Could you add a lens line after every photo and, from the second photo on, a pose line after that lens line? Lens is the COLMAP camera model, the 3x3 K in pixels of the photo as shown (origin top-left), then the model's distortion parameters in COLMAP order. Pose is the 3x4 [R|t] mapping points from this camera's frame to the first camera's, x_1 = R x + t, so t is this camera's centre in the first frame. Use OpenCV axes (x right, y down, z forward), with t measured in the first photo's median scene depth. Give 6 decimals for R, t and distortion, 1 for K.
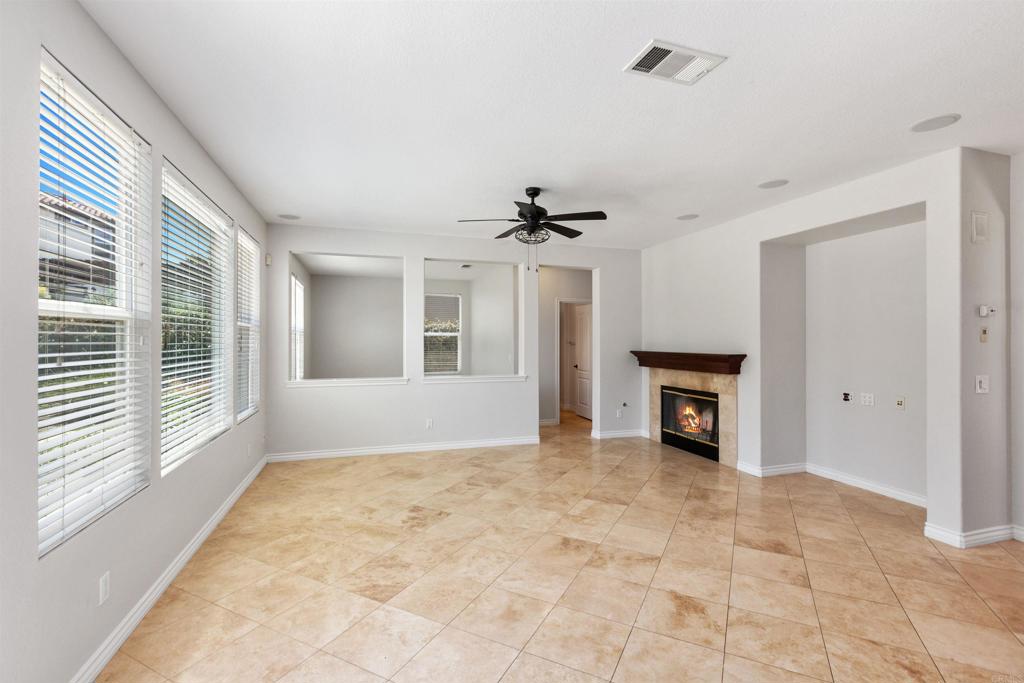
lens RADIAL K [[463.2, 0, 525.2], [0, 463.2, 335.7], [0, 0, 1]] dist [0.009052, -0.002311]
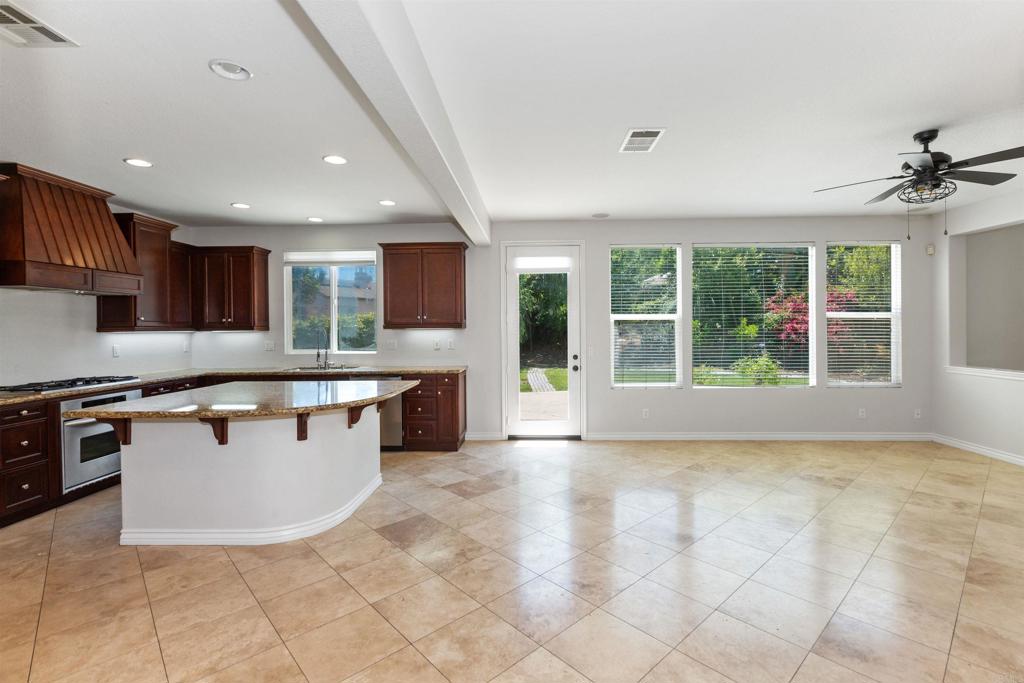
lens RADIAL K [[463.2, 0, 518.3], [0, 463.2, 330.5], [0, 0, 1]] dist [0.009052, -0.002311]
pose [[-0.351953, 0.002557, -0.936014, 1.030620], [0.012871, 0.999915, -0.002108, 0.010471], [0.935929, -0.012790, -0.351956, 0.640498]]
